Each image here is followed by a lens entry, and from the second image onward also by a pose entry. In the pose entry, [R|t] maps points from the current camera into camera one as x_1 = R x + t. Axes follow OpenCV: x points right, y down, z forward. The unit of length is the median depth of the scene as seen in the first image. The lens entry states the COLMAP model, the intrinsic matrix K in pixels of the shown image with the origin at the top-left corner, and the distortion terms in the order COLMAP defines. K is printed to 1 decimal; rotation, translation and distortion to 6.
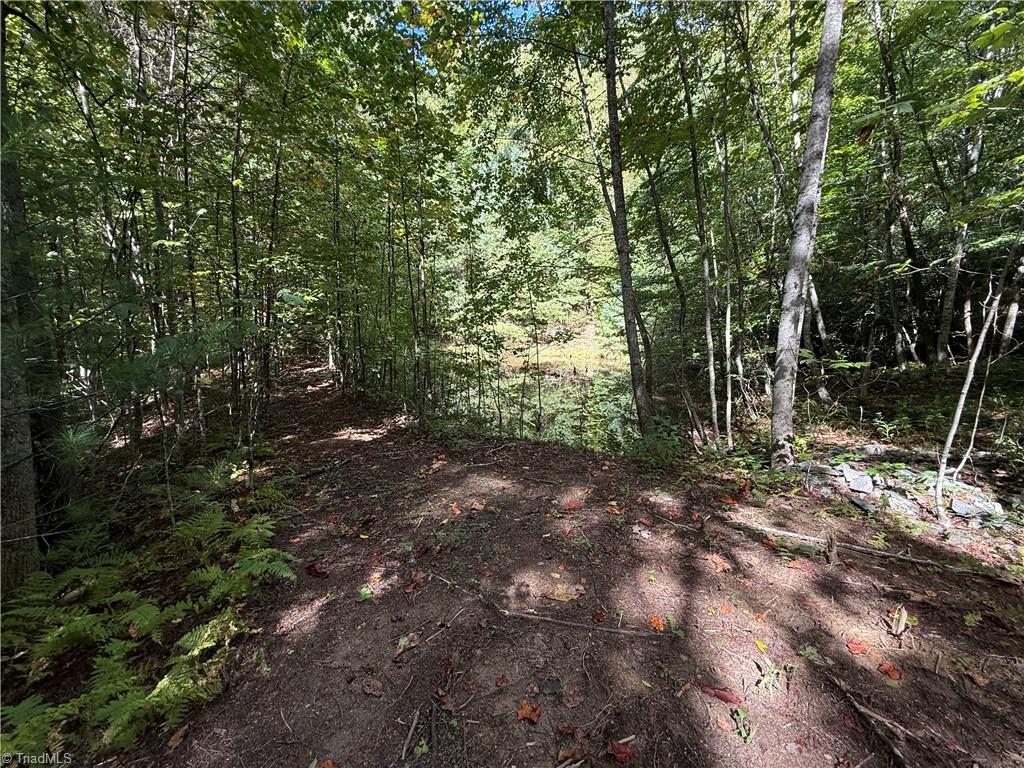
lens RADIAL K [[411.9, 0, 506.6], [0, 411.9, 384.0], [0, 0, 1]] dist [0.000152, 0.000229]
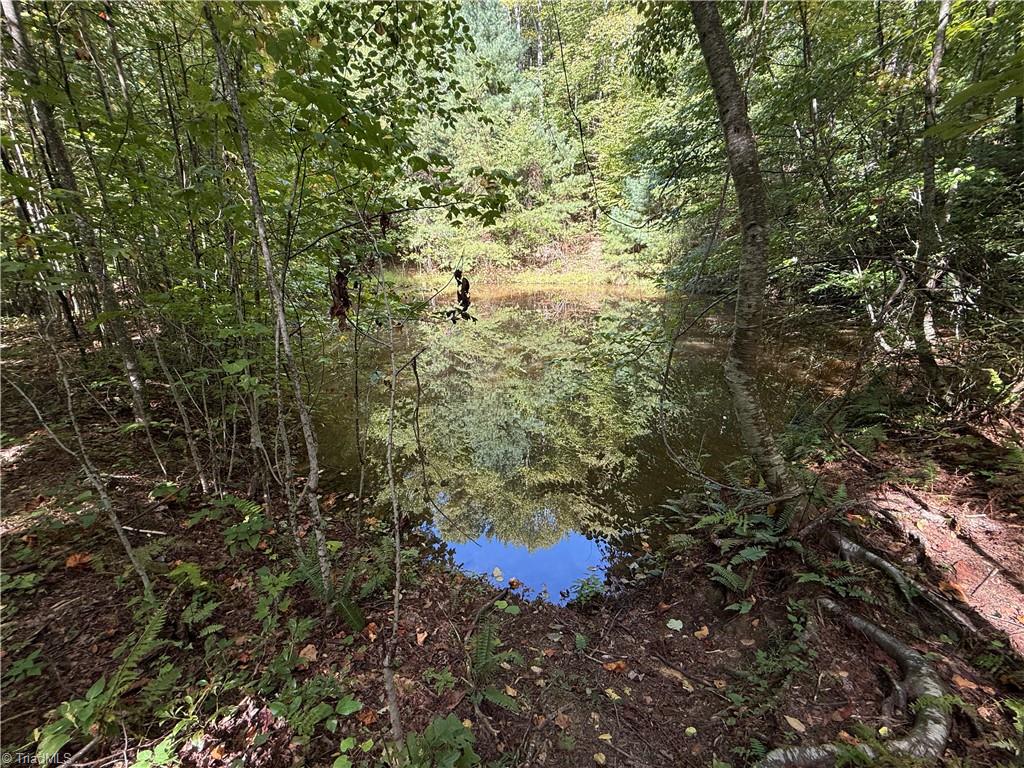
lens RADIAL K [[411.9, 0, 510.5], [0, 411.9, 385.9], [0, 0, 1]] dist [0.000152, 0.000229]
pose [[0.999554, -0.025777, -0.015065, 0.053844], [0.027873, 0.986489, 0.161439, -0.004805], [0.010700, -0.161787, 0.986768, 0.210615]]
